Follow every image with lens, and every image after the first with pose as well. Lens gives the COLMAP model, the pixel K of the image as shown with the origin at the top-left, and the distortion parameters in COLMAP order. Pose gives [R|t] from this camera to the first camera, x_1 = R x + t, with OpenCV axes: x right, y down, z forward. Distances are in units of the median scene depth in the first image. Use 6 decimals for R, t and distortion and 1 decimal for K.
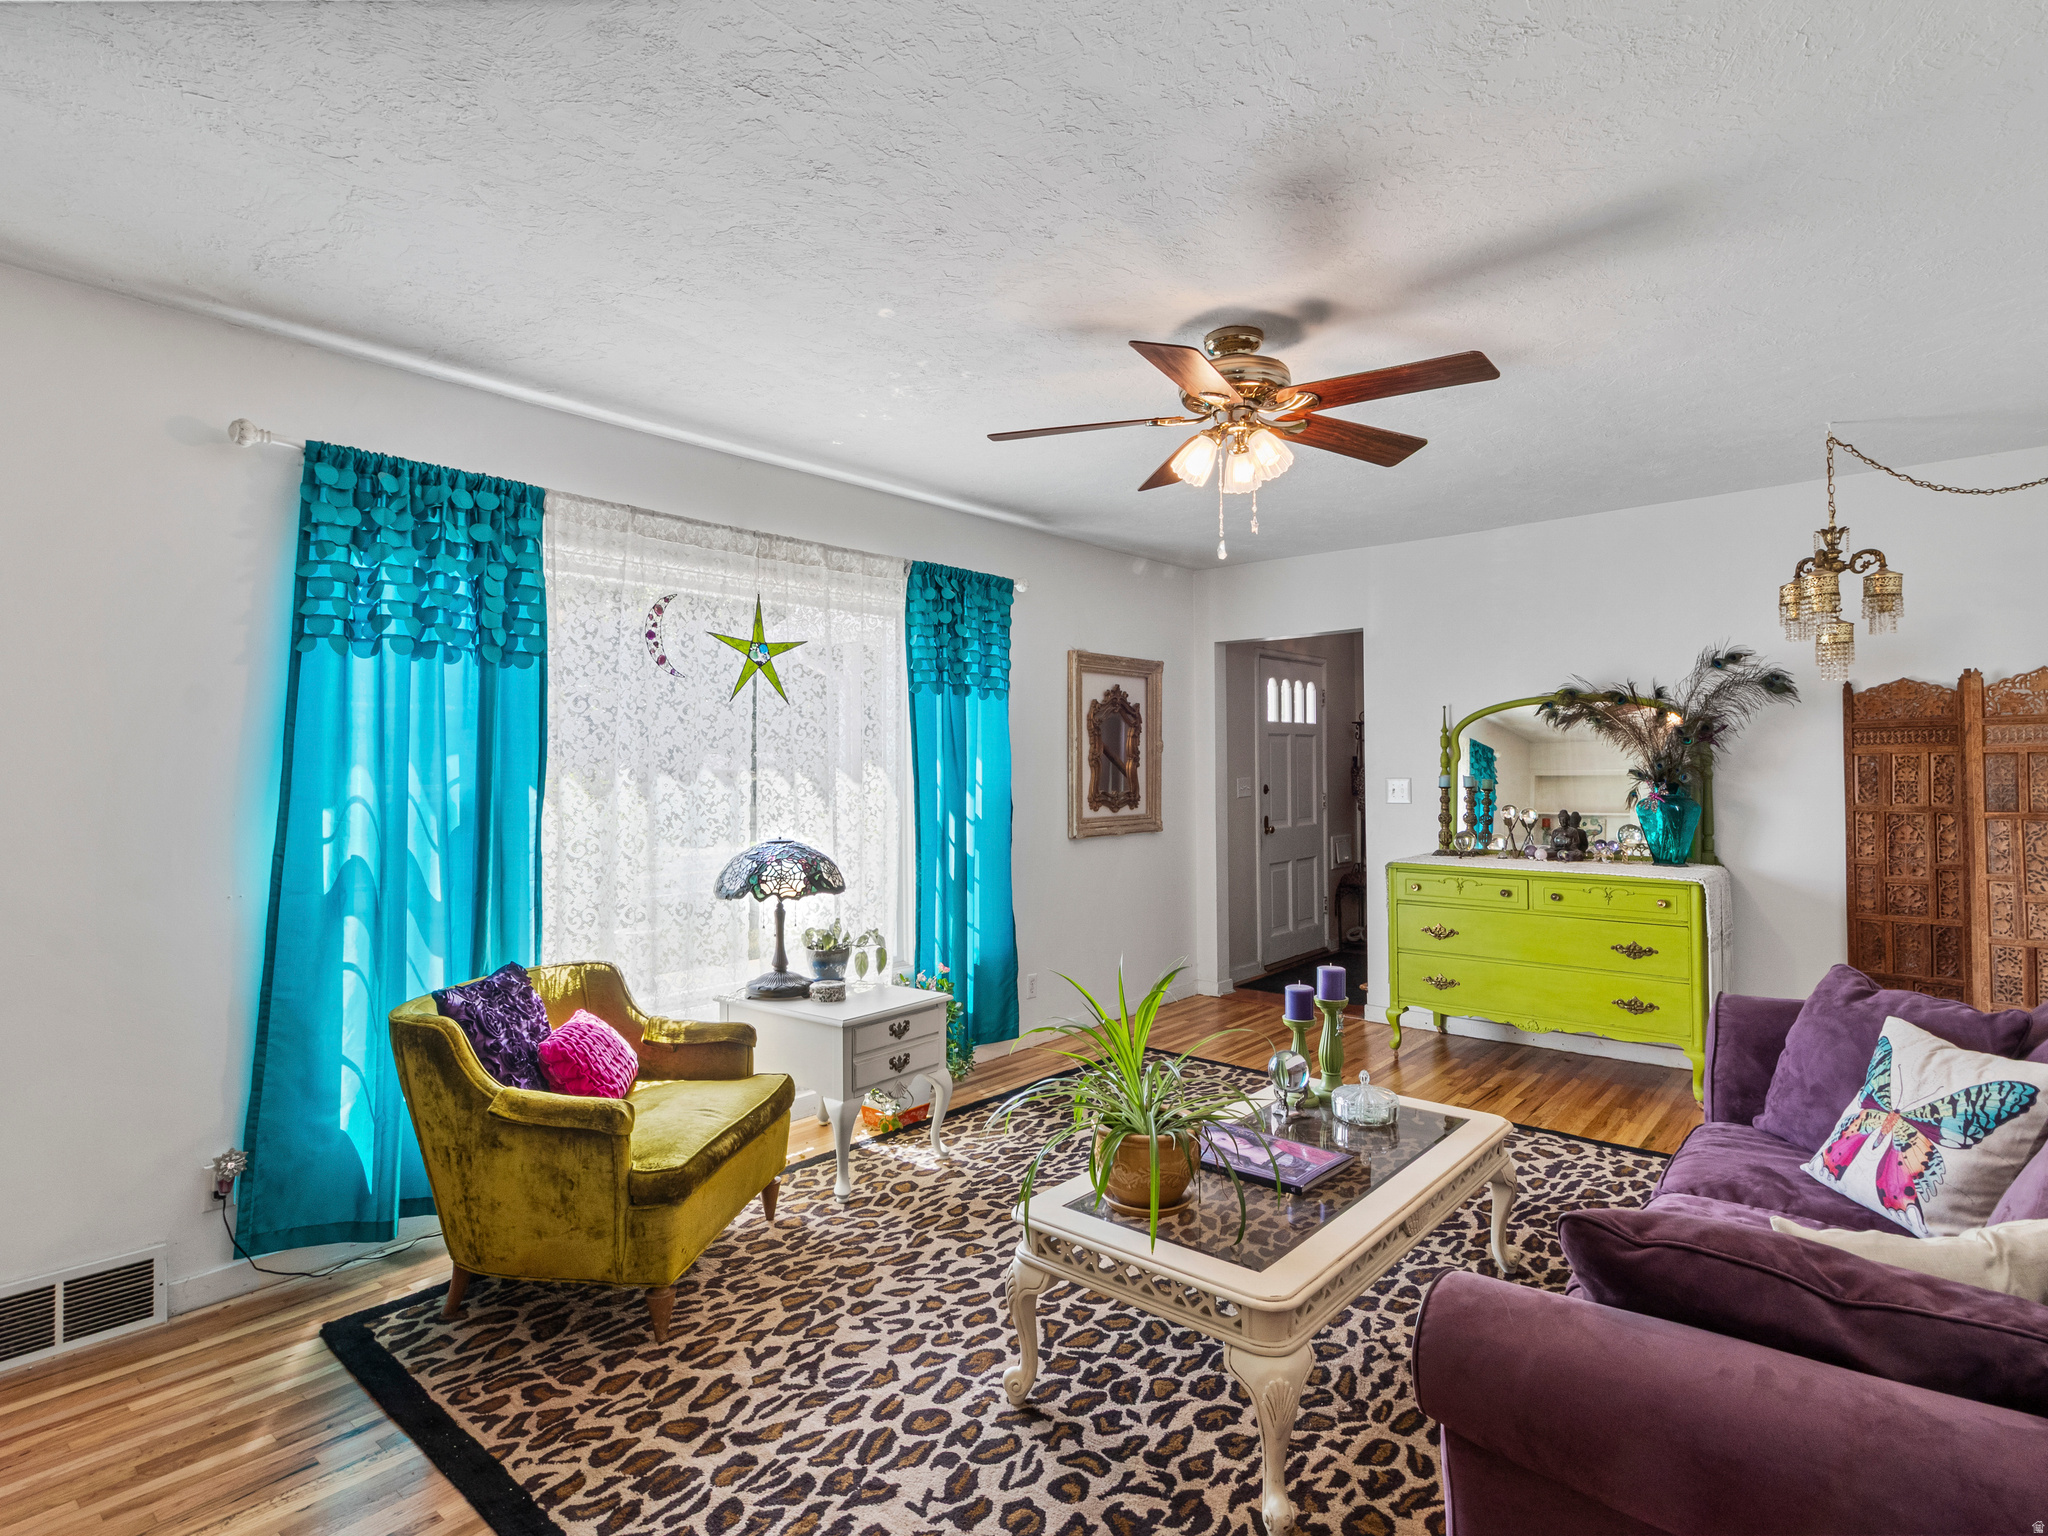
lens RADIAL K [[1079.5, 0, 1021.7], [0, 1079.5, 760.5], [0, 0, 1]] dist [0.005423, 0.001795]
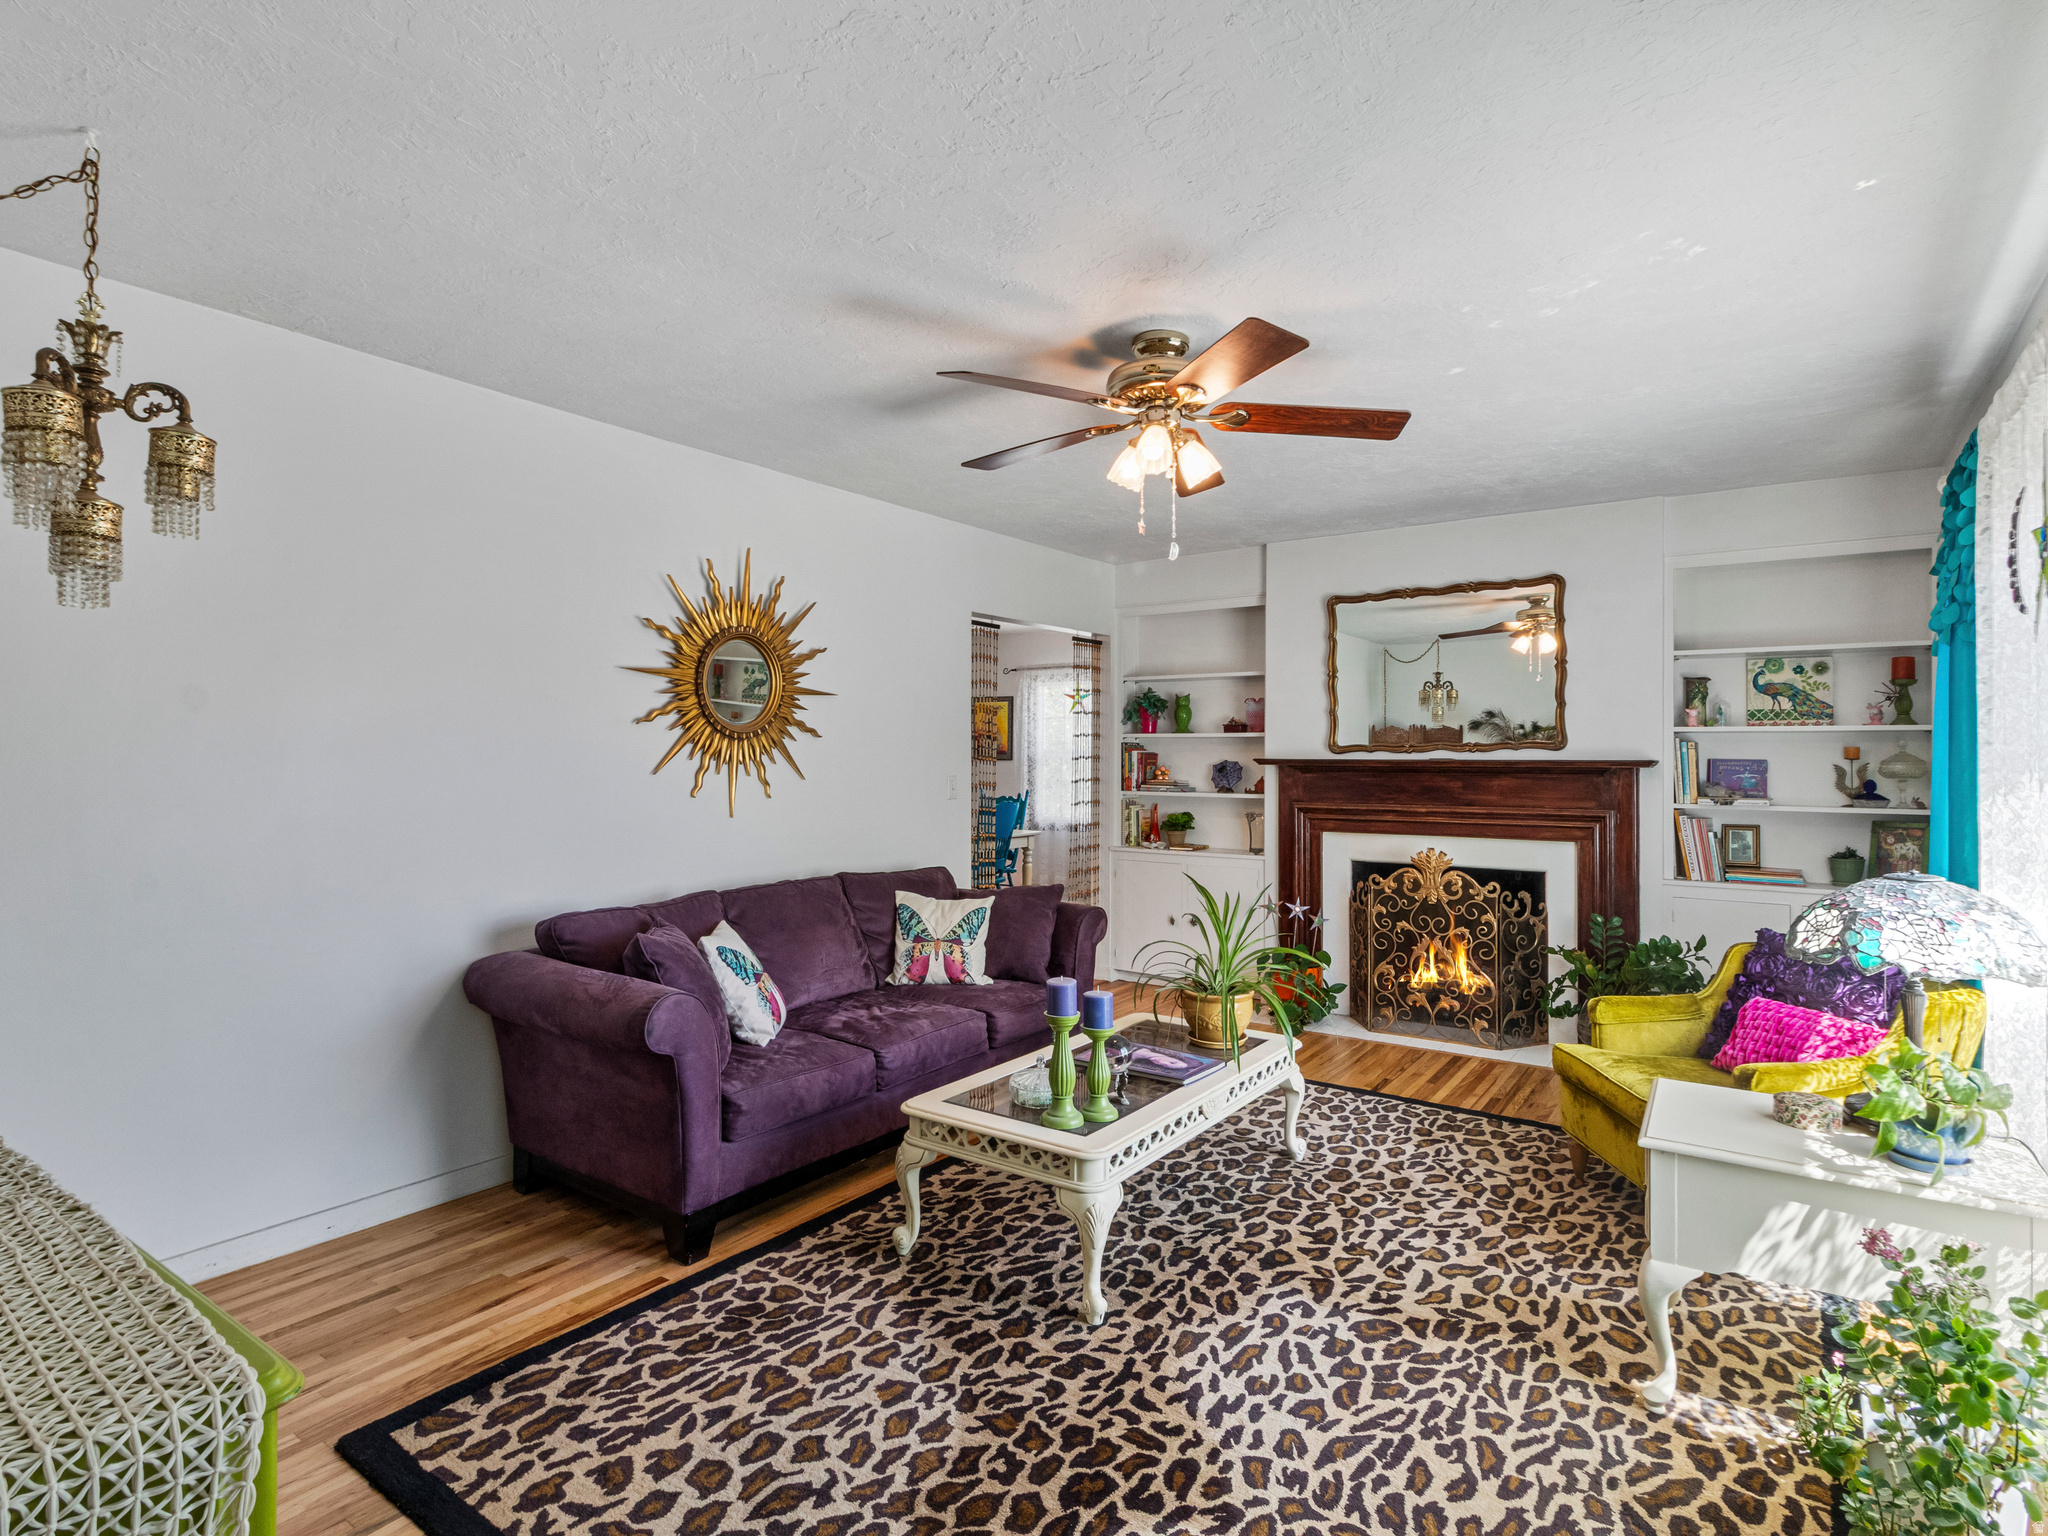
lens RADIAL K [[1079.5, 0, 1025.8], [0, 1079.5, 759.4], [0, 0, 1]] dist [0.005423, 0.001795]
pose [[-0.995814, 0.004821, -0.091273, 0.465562], [0.005388, 0.999968, -0.005962, 0.013183], [0.091241, -0.006429, -0.995808, 2.222904]]
